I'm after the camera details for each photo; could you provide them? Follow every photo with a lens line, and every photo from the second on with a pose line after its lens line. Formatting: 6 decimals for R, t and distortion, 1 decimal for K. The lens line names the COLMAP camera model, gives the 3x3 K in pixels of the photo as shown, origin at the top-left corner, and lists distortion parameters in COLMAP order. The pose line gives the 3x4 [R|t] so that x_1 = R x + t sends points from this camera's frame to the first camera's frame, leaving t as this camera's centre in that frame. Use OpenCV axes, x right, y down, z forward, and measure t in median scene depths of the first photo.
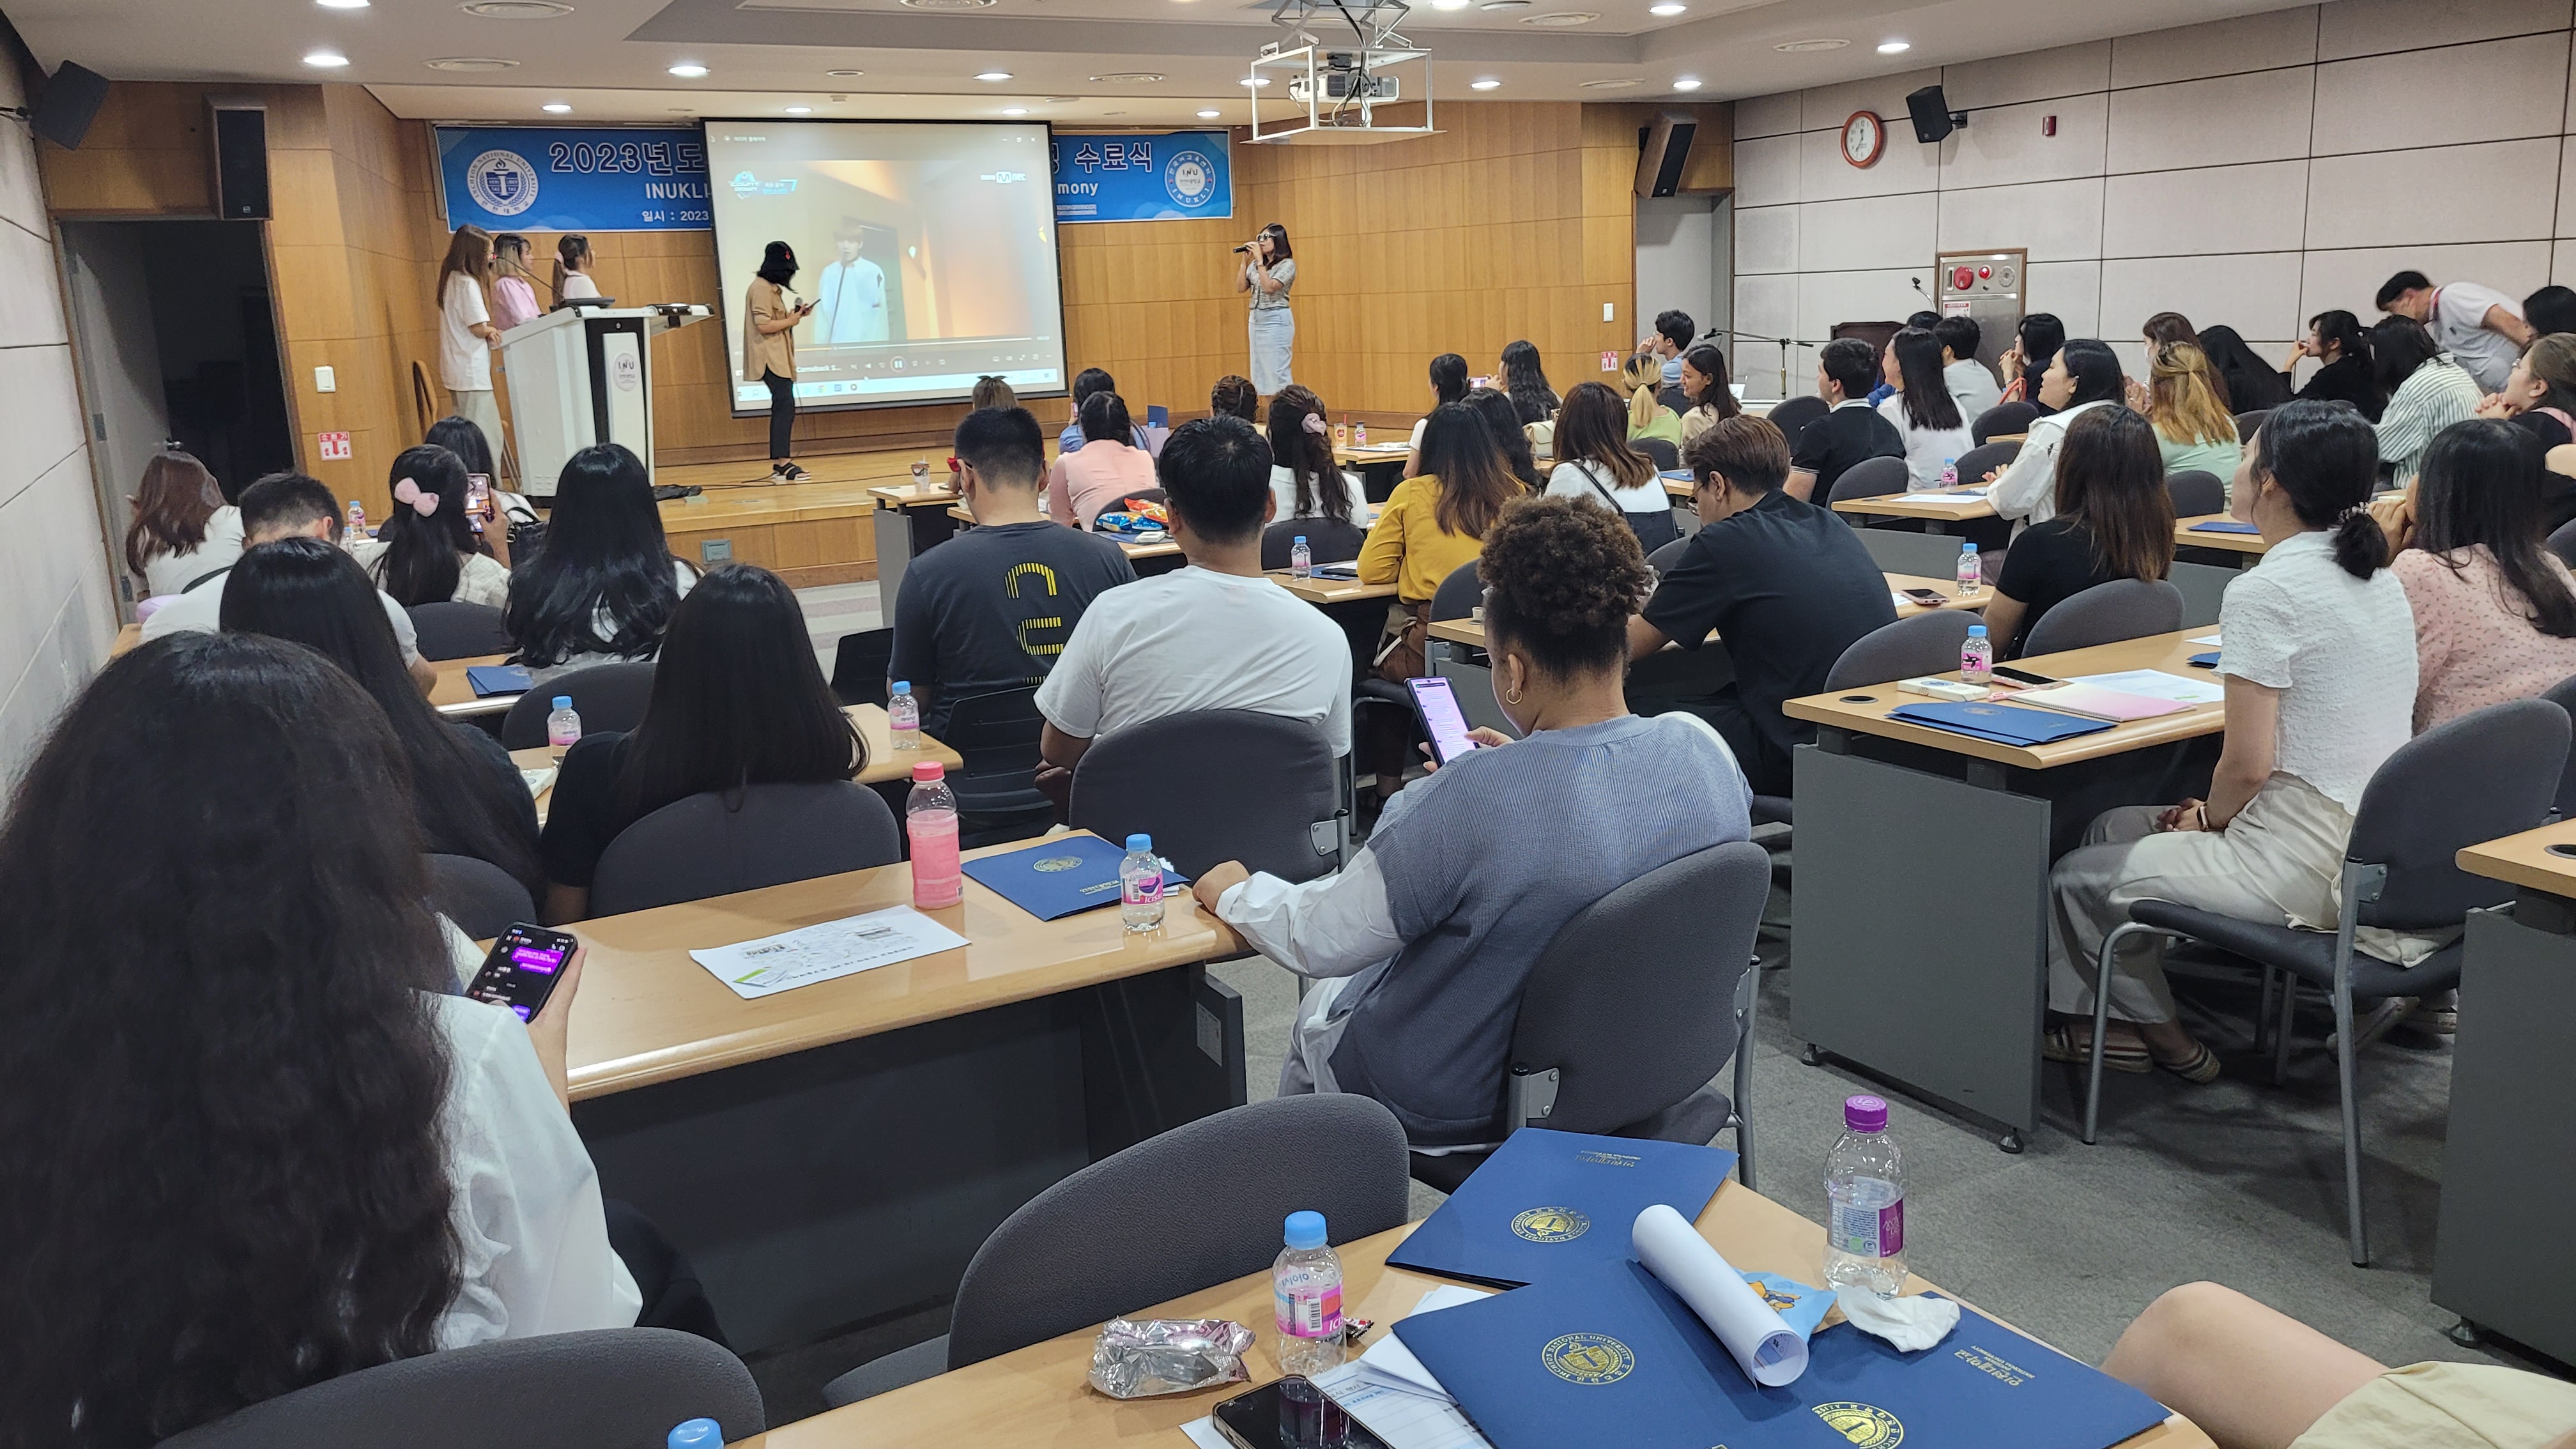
lens RADIAL K [[1920.0, 0, 1340.6], [0, 1920.0, 718.4], [0, 0, 1]] dist [0.020647, -0.002247]
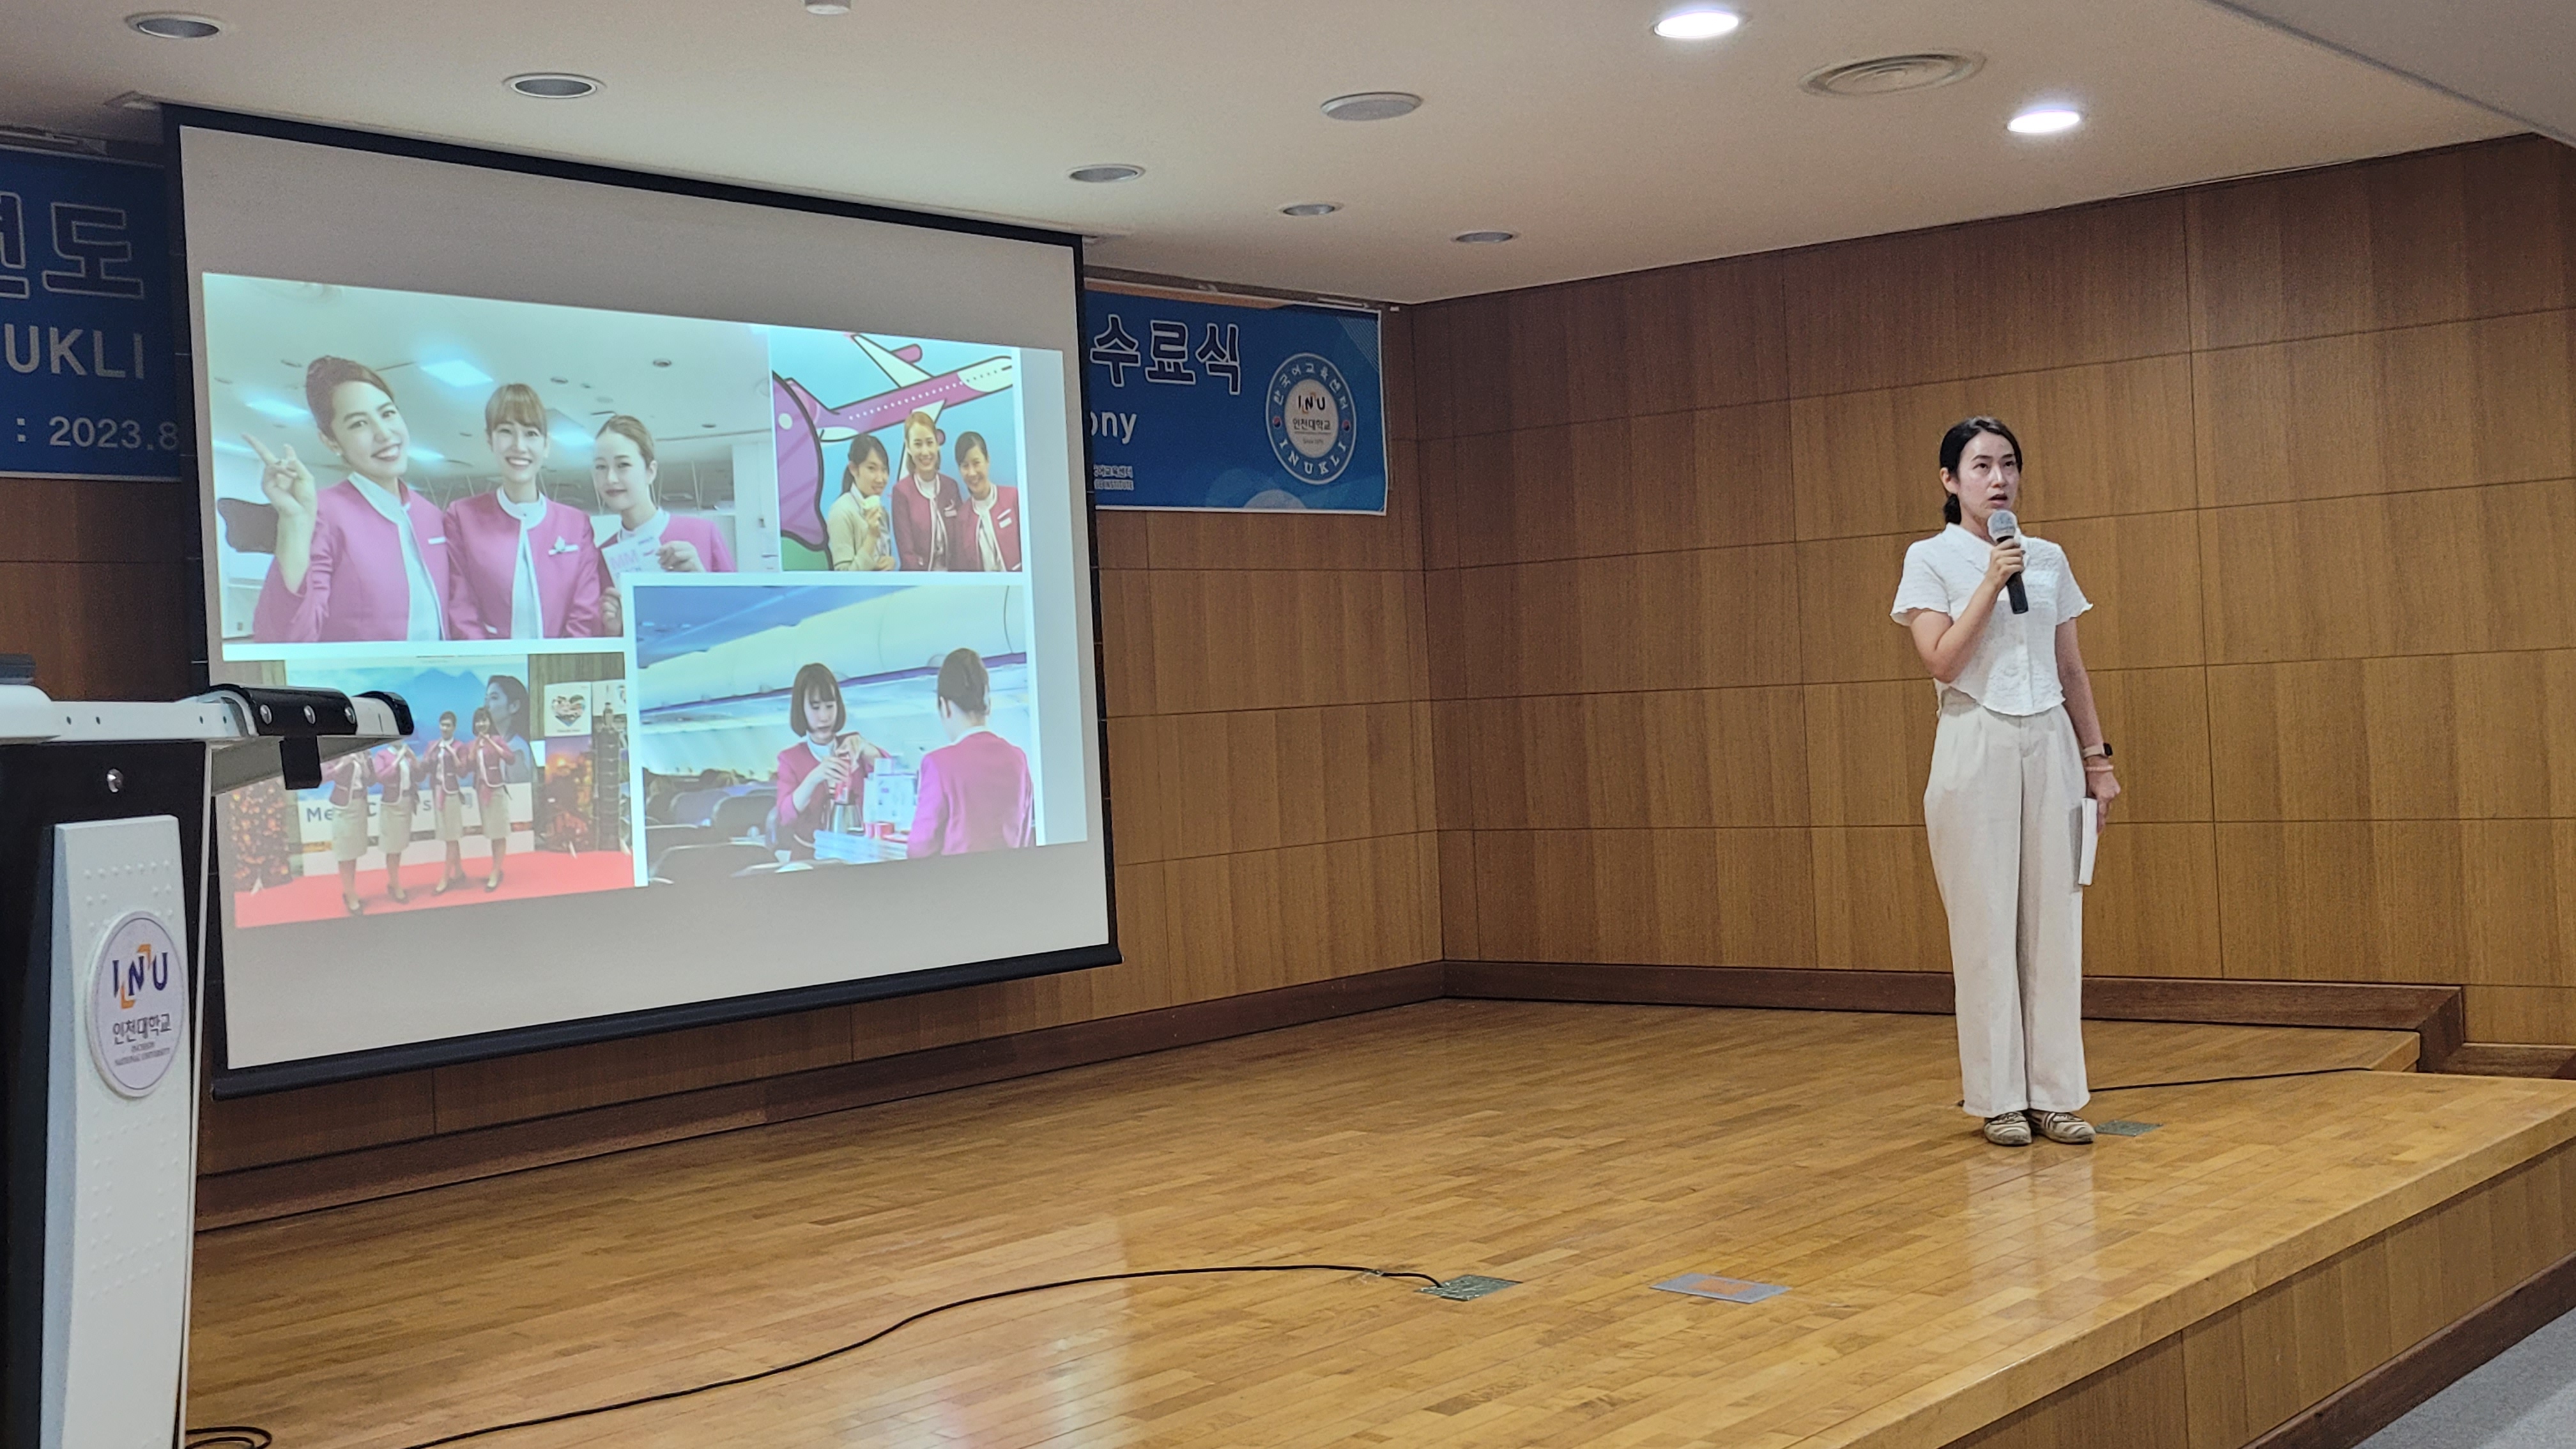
lens RADIAL K [[2510.1, 0, 1263.9], [0, 2510.1, 703.8], [0, 0, 1]] dist [0.052045, -0.018113]
pose [[0.956155, -0.008020, 0.292752, -0.282831], [0.075605, 0.972500, -0.220290, -0.120824], [-0.282935, 0.232765, 0.930467, 0.600840]]
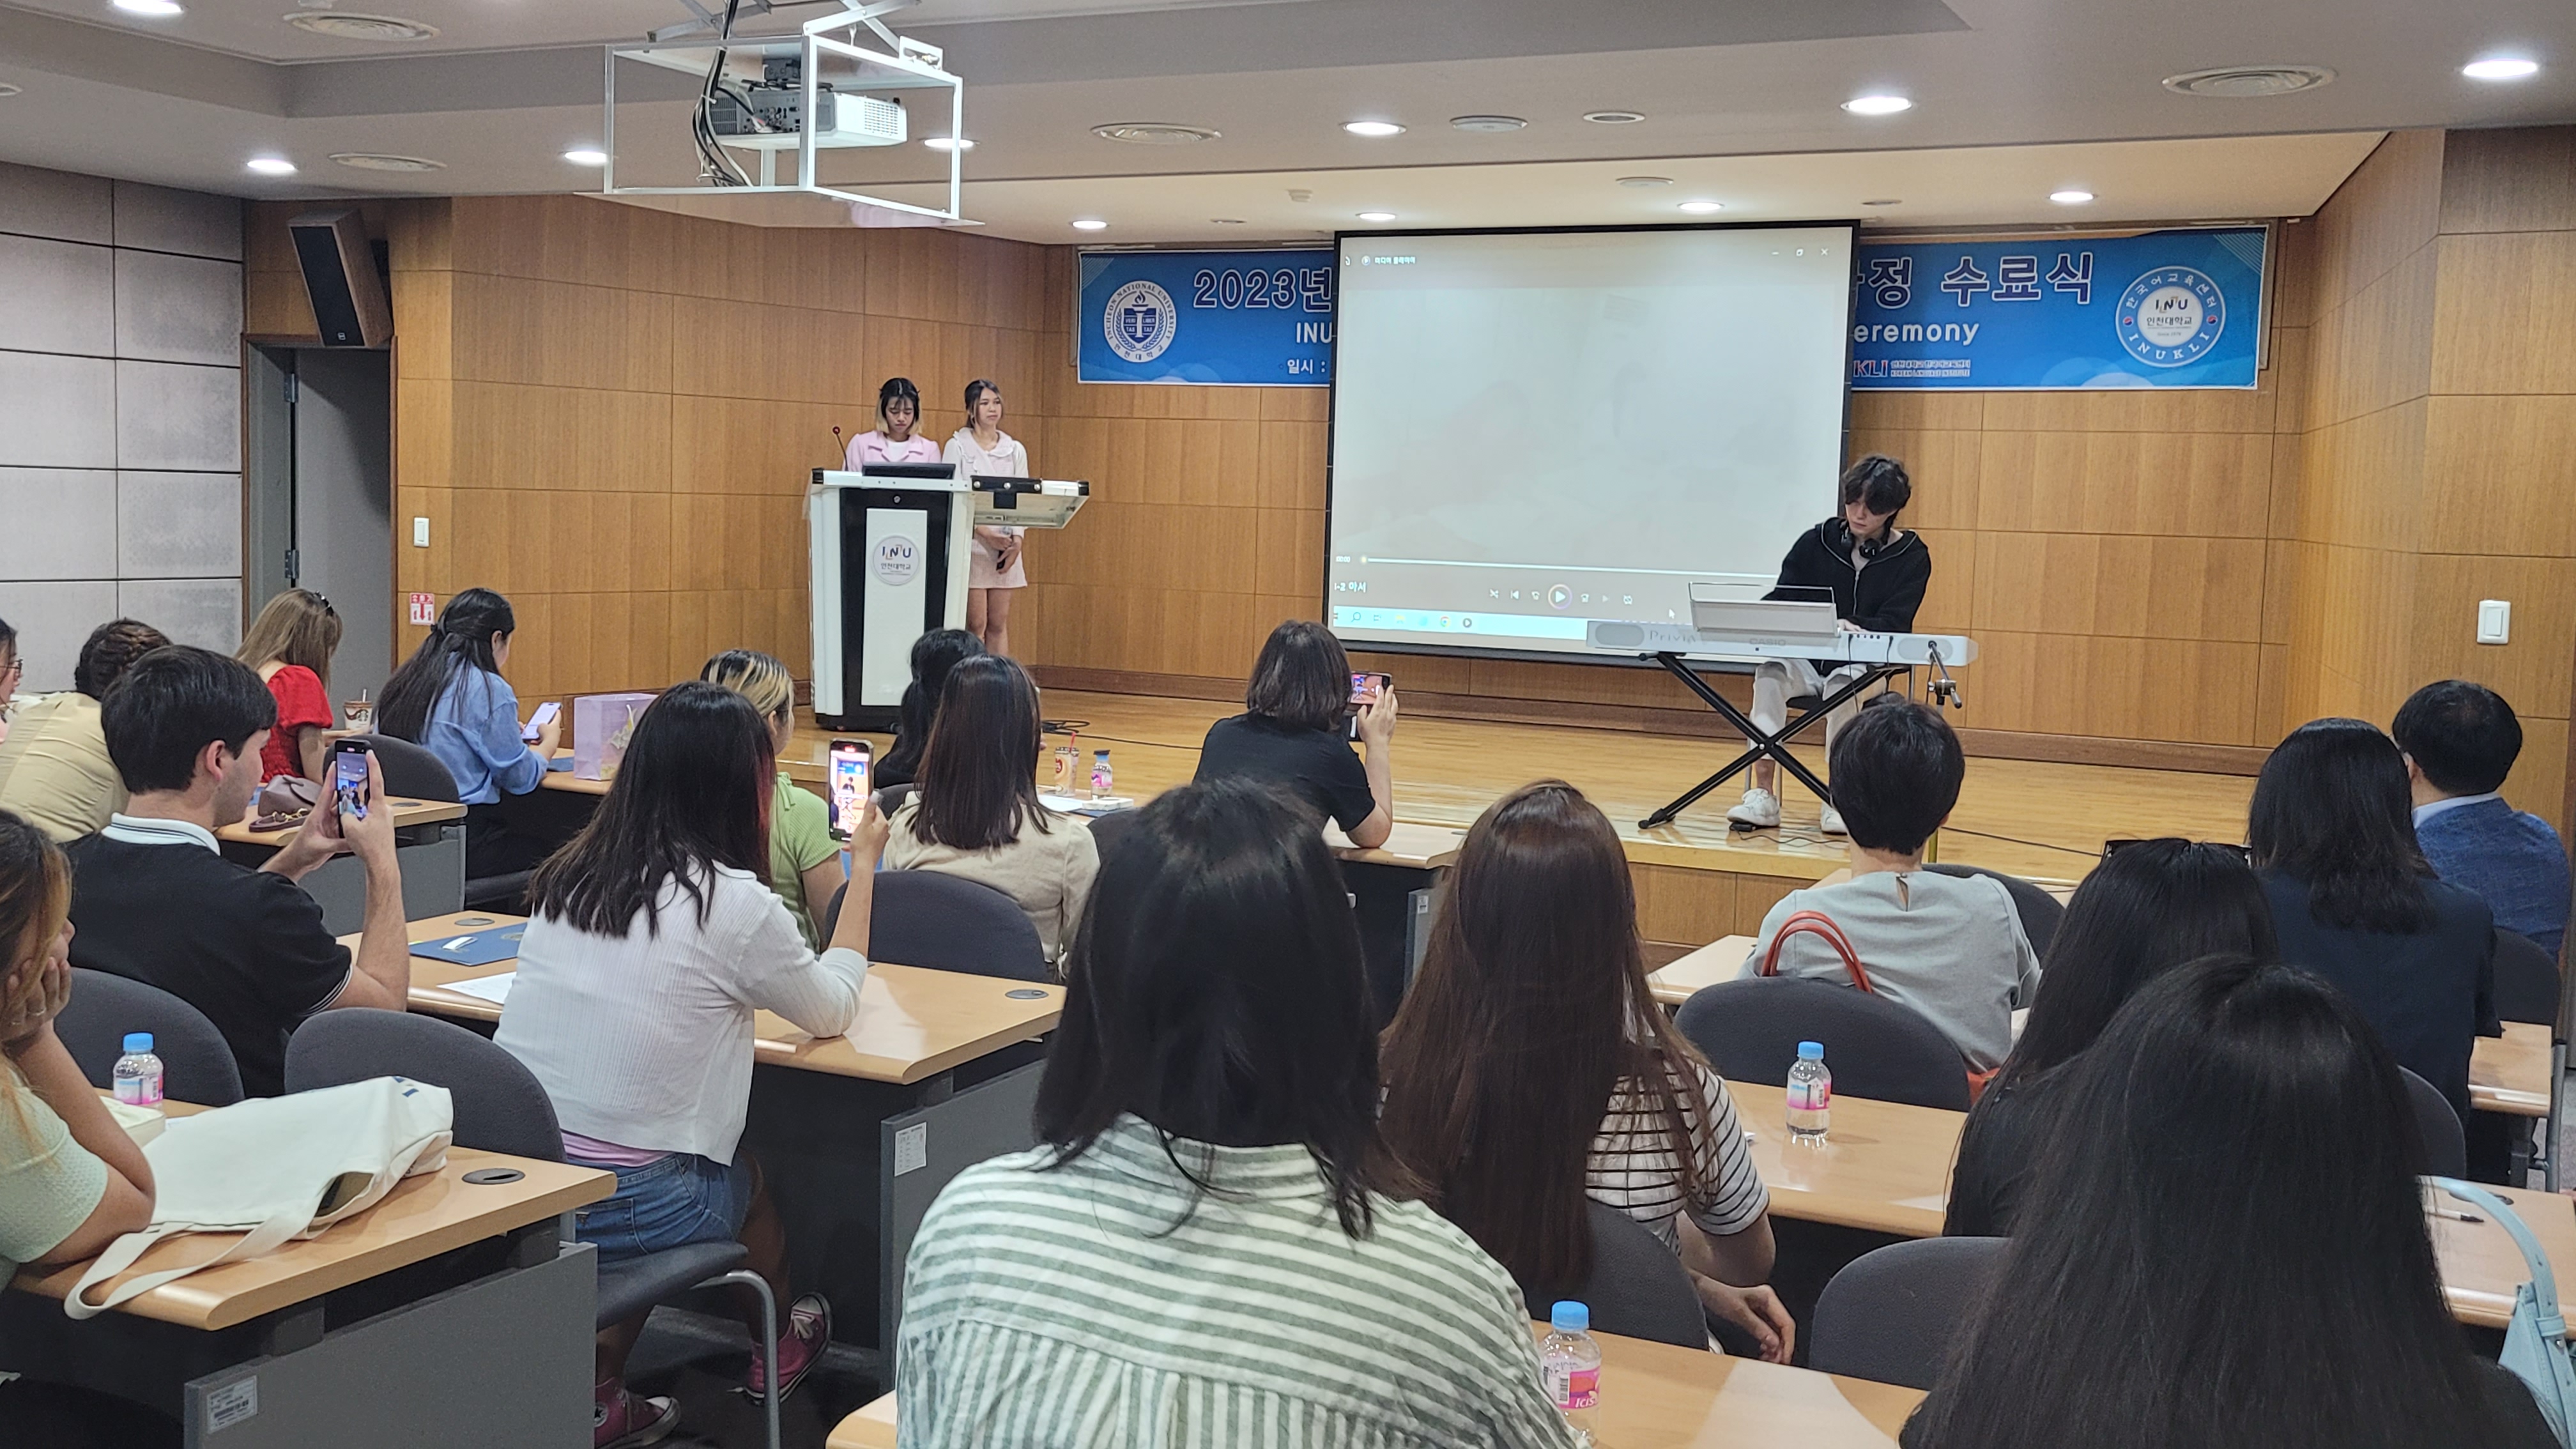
lens RADIAL K [[2510.1, 0, 1263.9], [0, 2510.1, 703.8], [0, 0, 1]] dist [0.052045, -0.018113]
pose [[0.558699, 0.124660, -0.819948, 0.432924], [-0.232216, 0.972609, -0.010359, -0.125497], [0.796198, 0.196193, 0.572344, 0.477681]]
